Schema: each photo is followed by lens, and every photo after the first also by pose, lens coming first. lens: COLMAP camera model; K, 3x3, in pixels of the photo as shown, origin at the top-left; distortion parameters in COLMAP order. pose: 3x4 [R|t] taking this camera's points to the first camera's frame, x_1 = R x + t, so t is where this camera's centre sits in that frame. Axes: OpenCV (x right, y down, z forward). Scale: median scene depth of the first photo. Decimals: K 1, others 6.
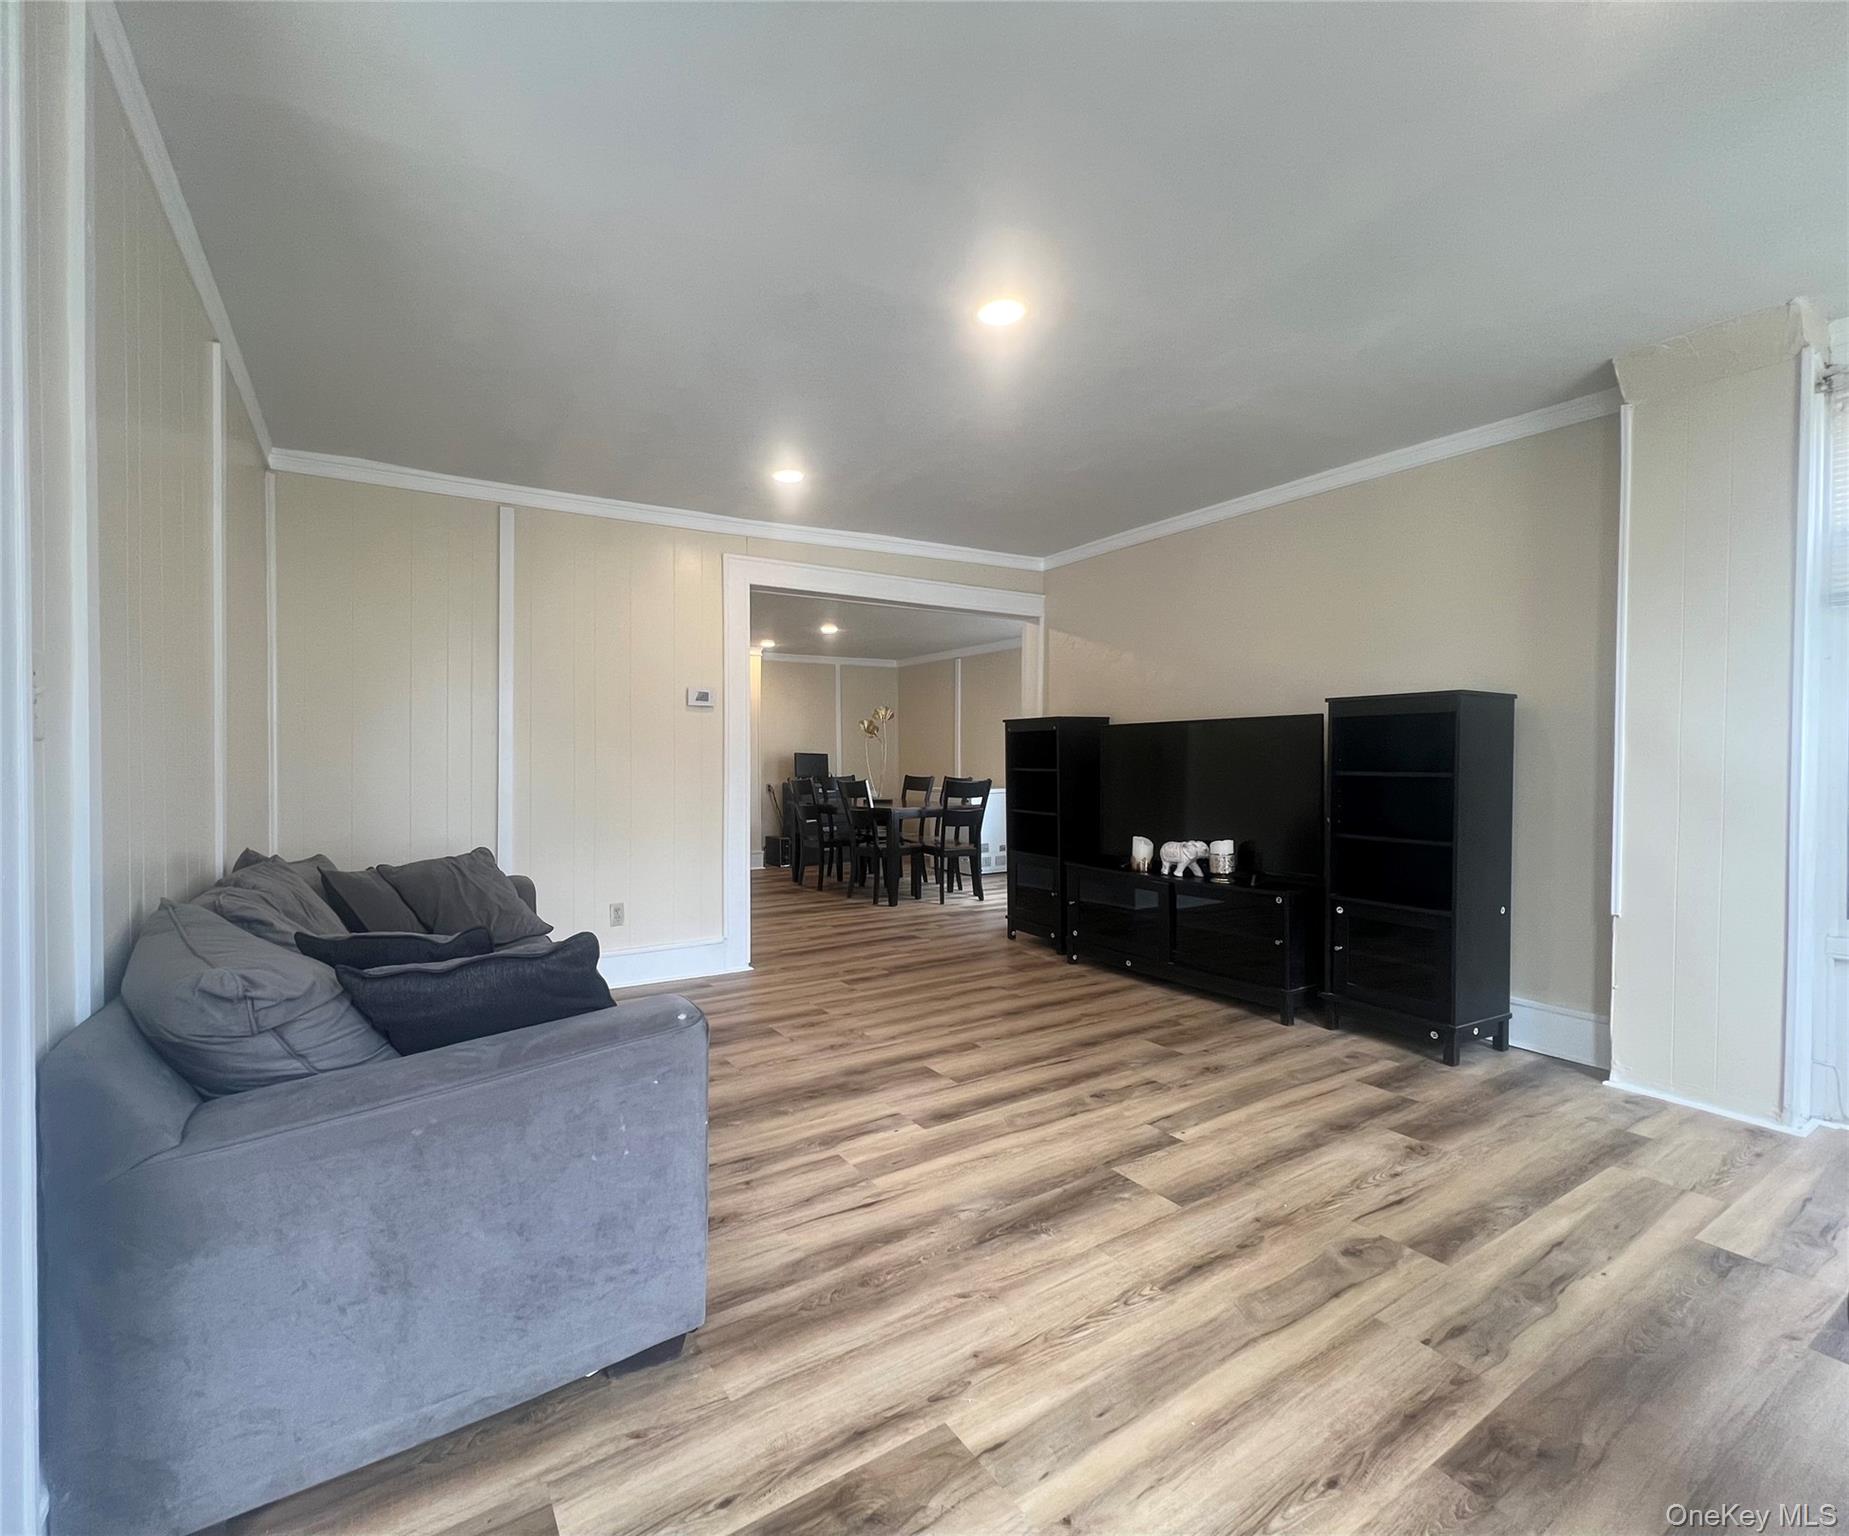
lens RADIAL K [[821.4, 0, 834.6], [0, 821.4, 760.0], [0, 0, 1]] dist [-0.001670, 0.000500]
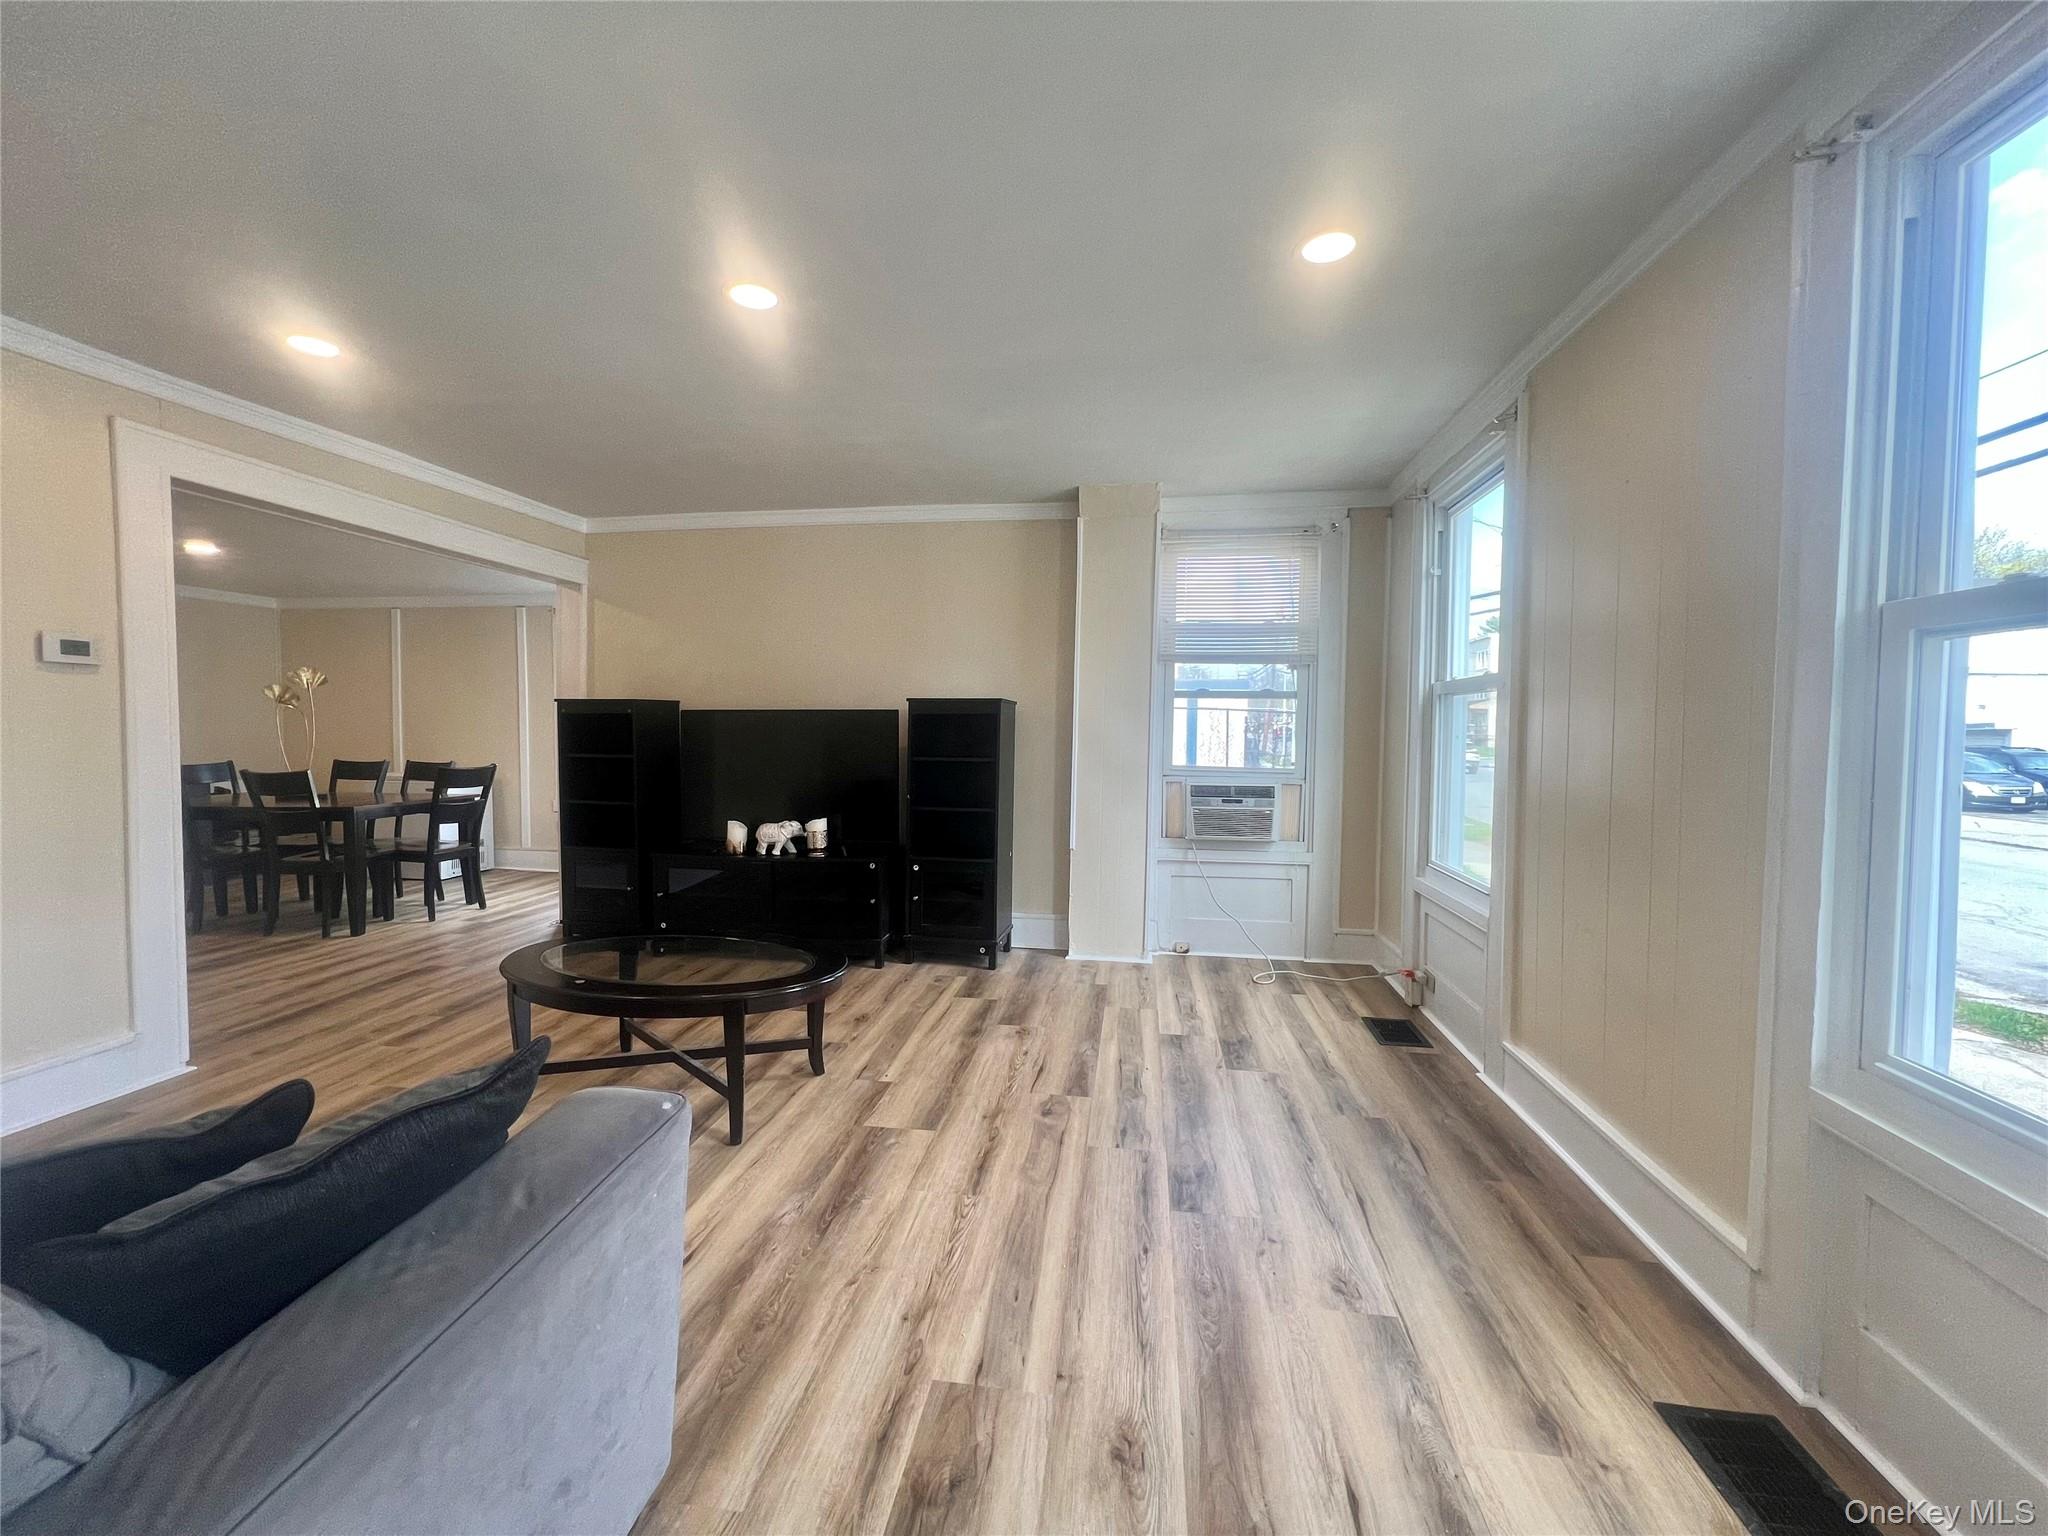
lens RADIAL K [[820.1, 0, 1019.0], [0, 820.1, 762.7], [0, 0, 1]] dist [-0.001535, 0.000143]
pose [[0.620721, -0.025783, 0.783607, -0.351233], [-0.006536, 0.999254, 0.038055, -0.035174], [-0.784004, -0.028744, 0.620090, 0.138734]]
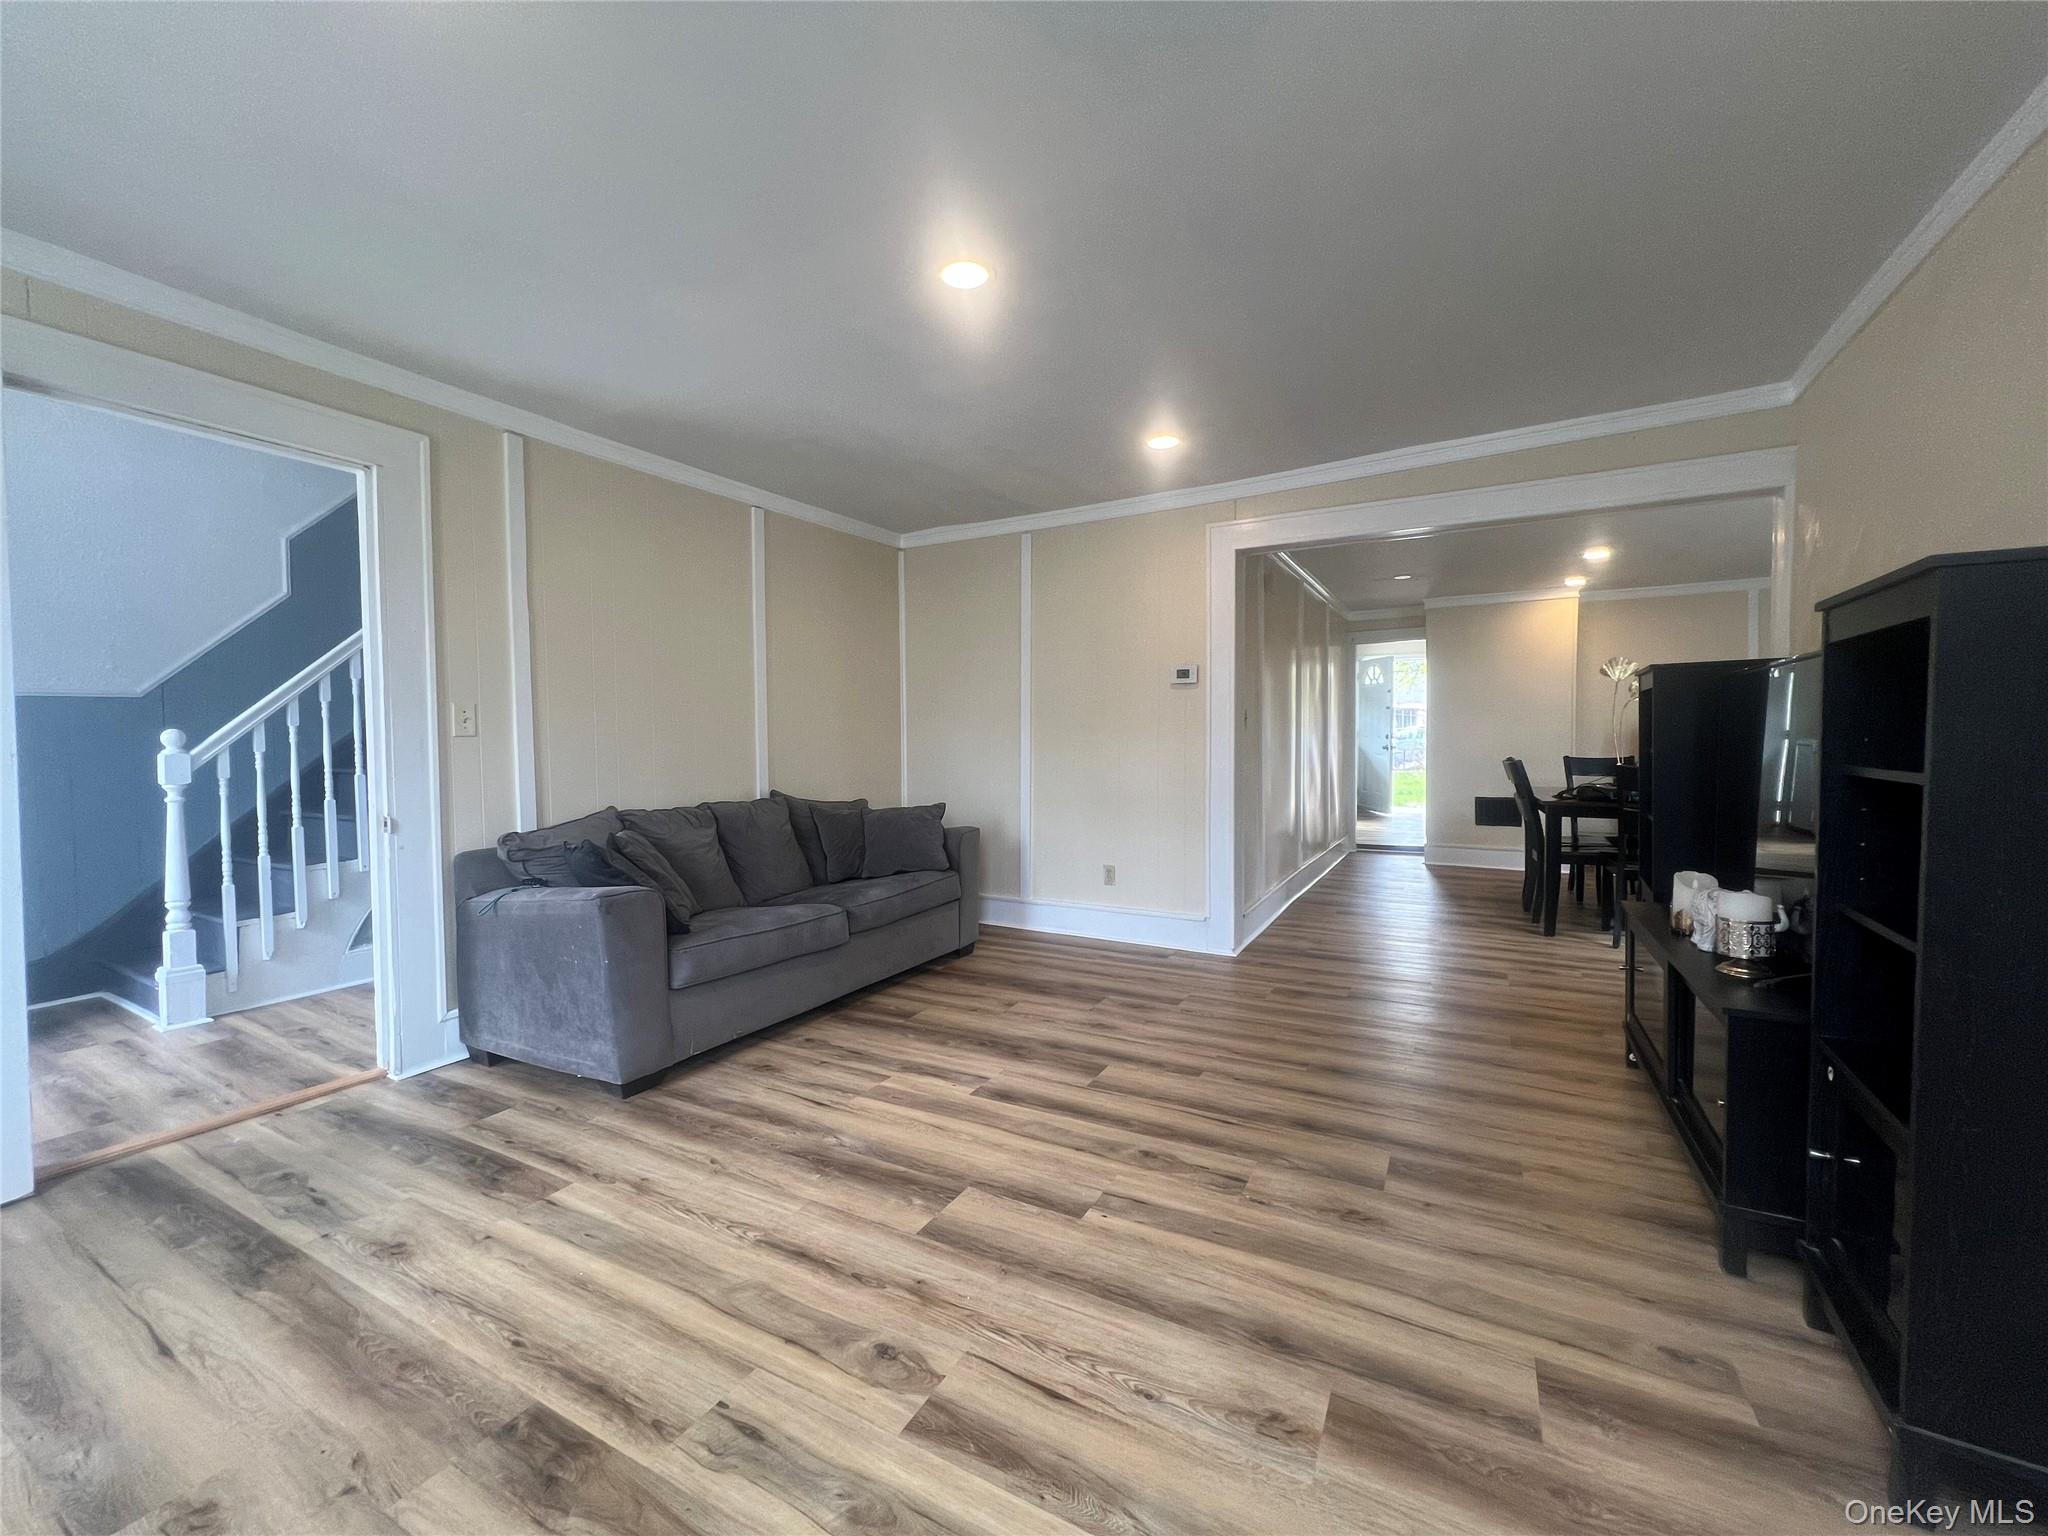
lens RADIAL K [[820.1, 0, 1019.0], [0, 820.1, 762.7], [0, 0, 1]] dist [-0.001535, 0.000143]
pose [[0.517548, 0.025694, -0.855269, 1.015129], [0.007051, 0.999387, 0.034290, -0.007295], [0.855625, -0.023777, 0.517049, 0.520475]]
